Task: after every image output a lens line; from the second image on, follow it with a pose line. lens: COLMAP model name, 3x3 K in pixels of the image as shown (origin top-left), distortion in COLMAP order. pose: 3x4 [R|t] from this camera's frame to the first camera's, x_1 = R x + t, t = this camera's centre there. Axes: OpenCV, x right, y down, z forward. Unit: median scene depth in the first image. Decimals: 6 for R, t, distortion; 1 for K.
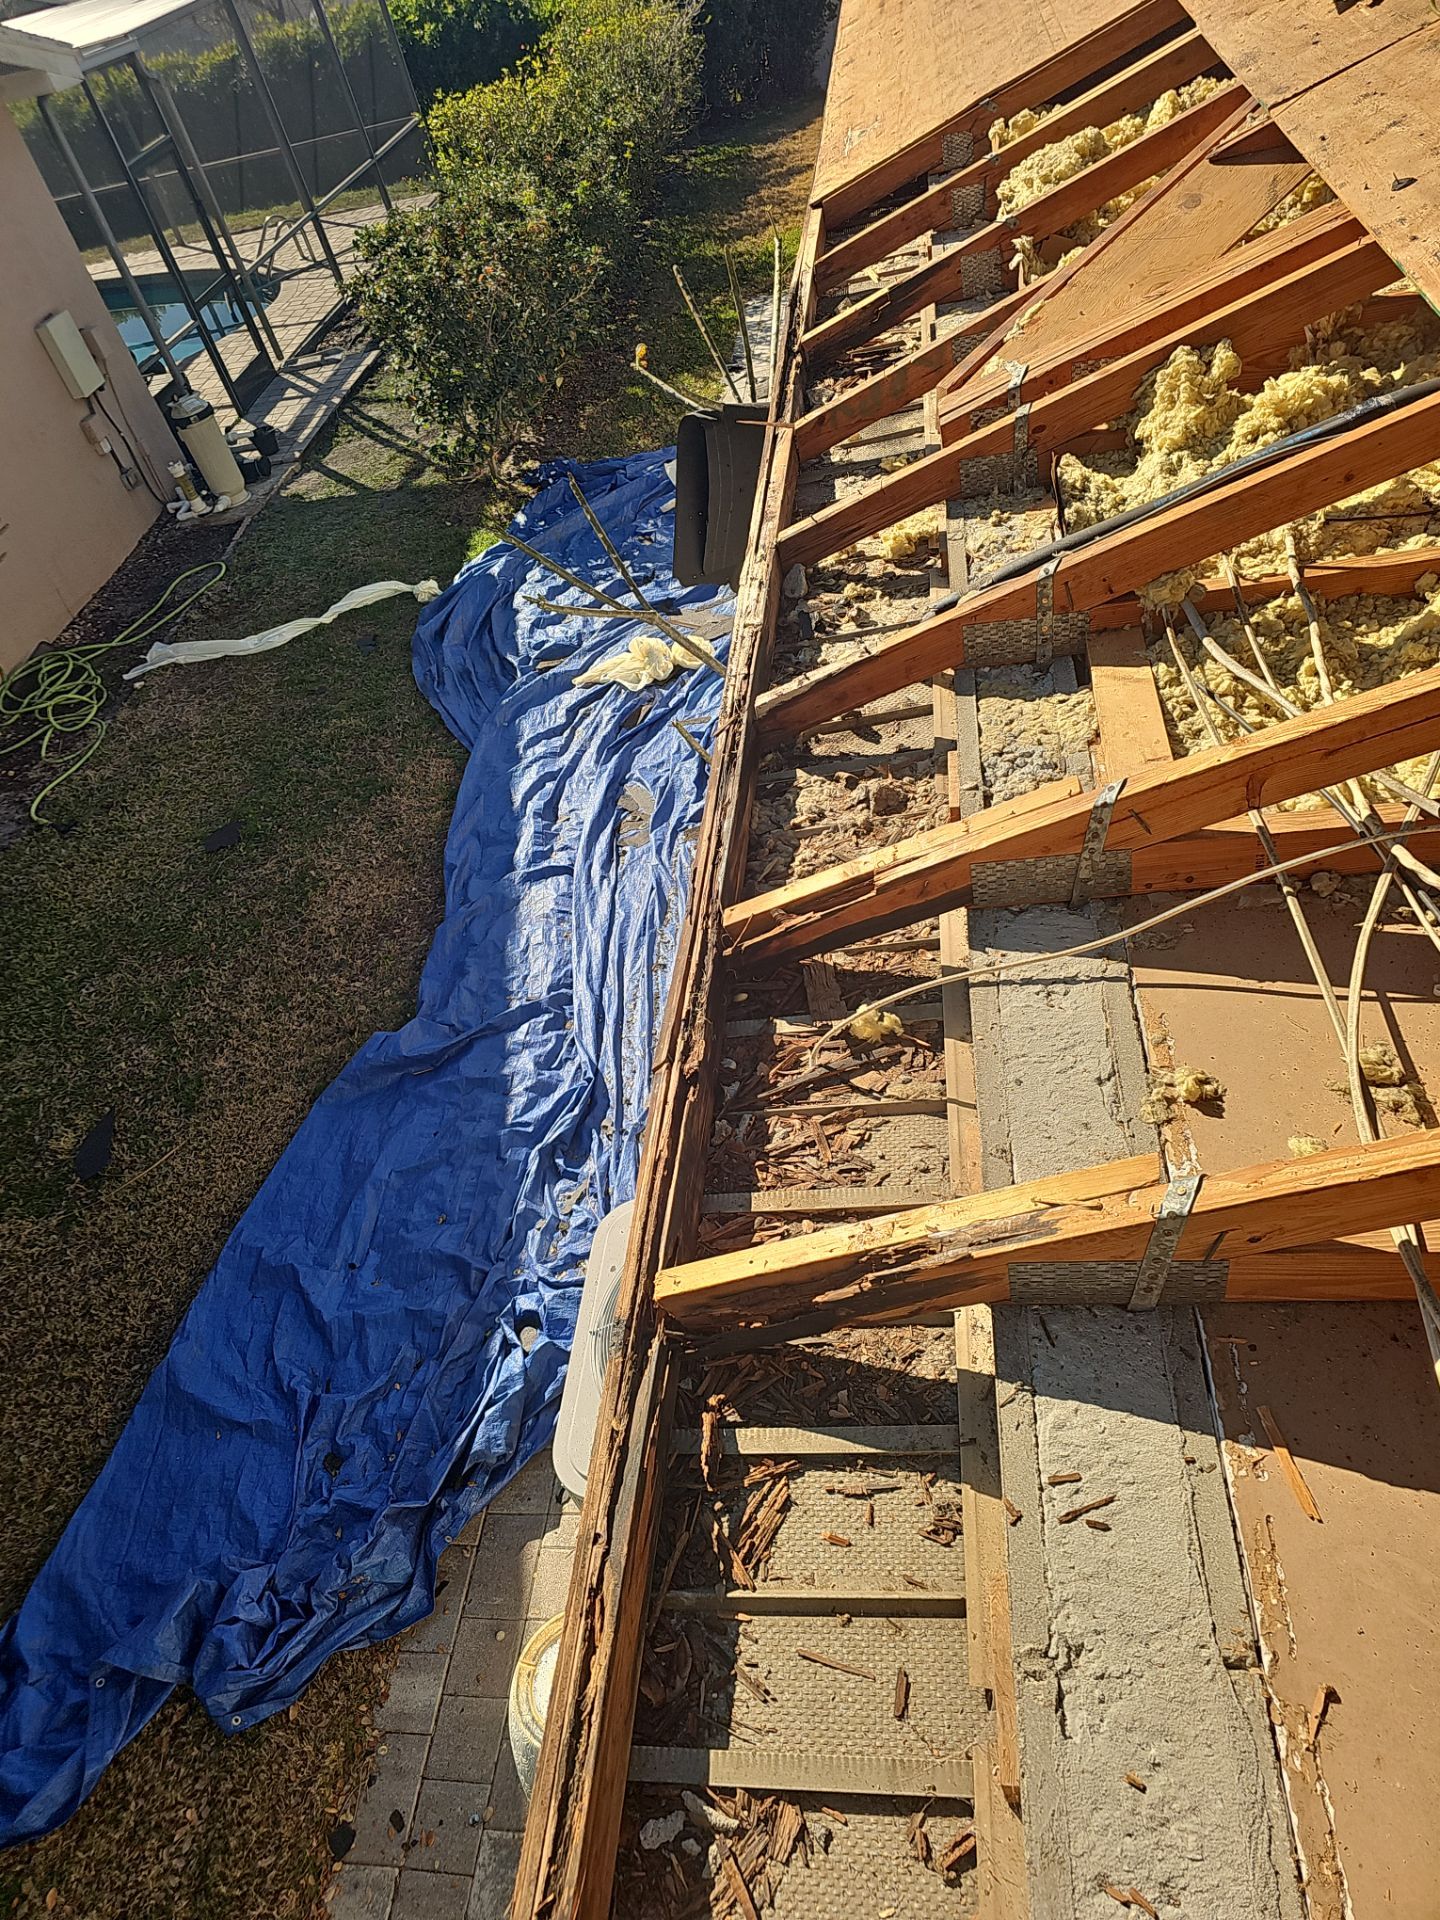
lens RADIAL K [[1246.0, 0, 724.9], [0, 1246.0, 943.6], [0, 0, 1]] dist [0.057197, -0.049669]
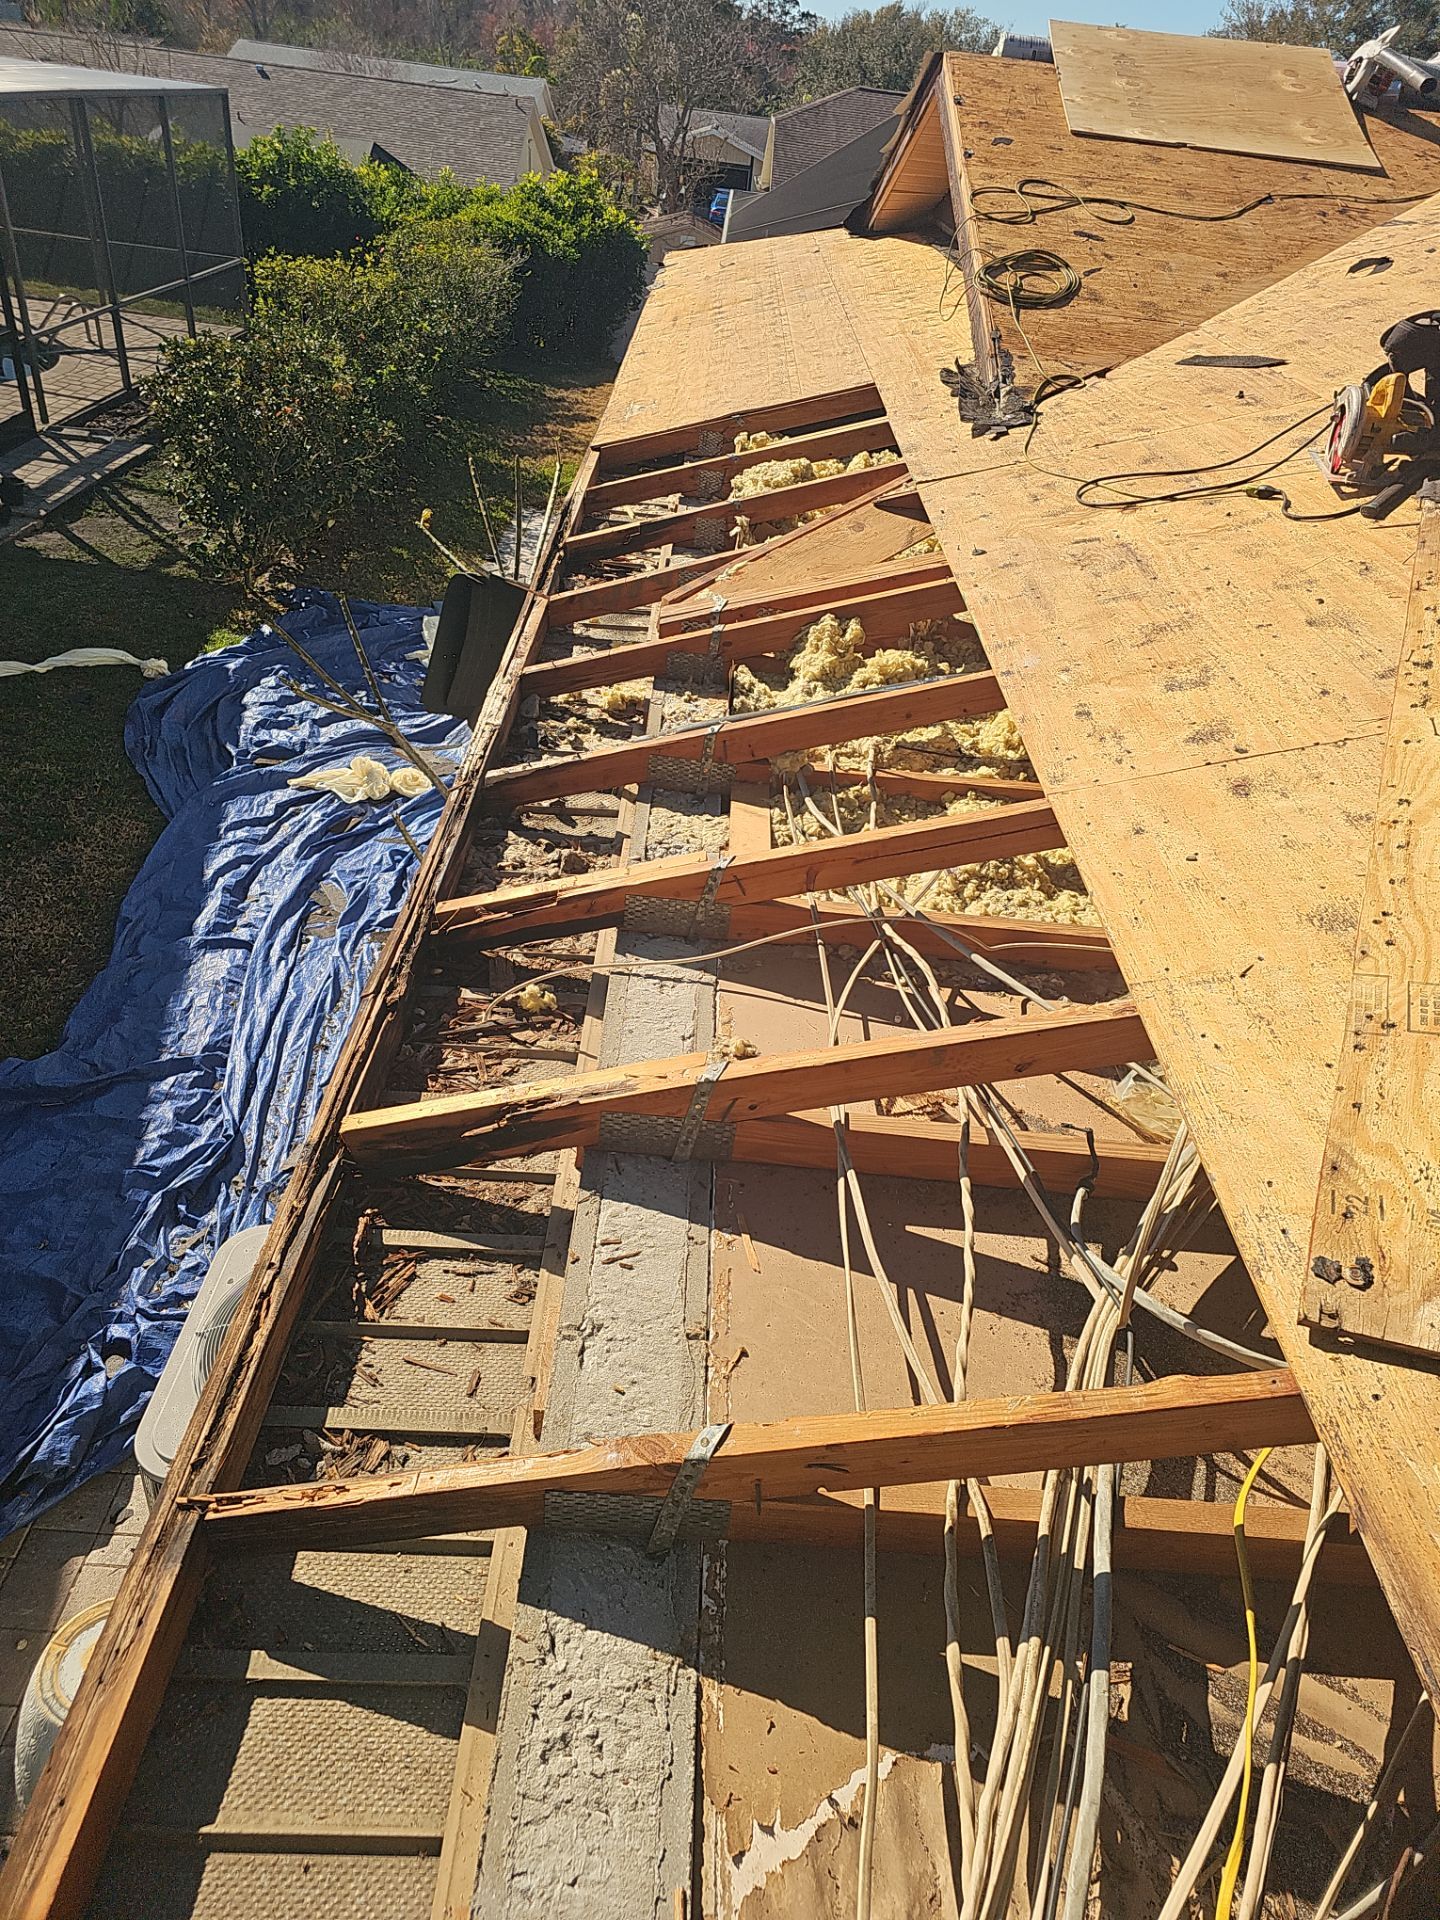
lens RADIAL K [[1246.0, 0, 724.9], [0, 1246.0, 943.6], [0, 0, 1]] dist [0.057197, -0.049669]
pose [[0.946483, 0.206161, 0.248329, -0.017851], [-0.163552, 0.969667, -0.181647, 0.115909], [-0.278245, 0.131311, 0.951492, -0.186847]]
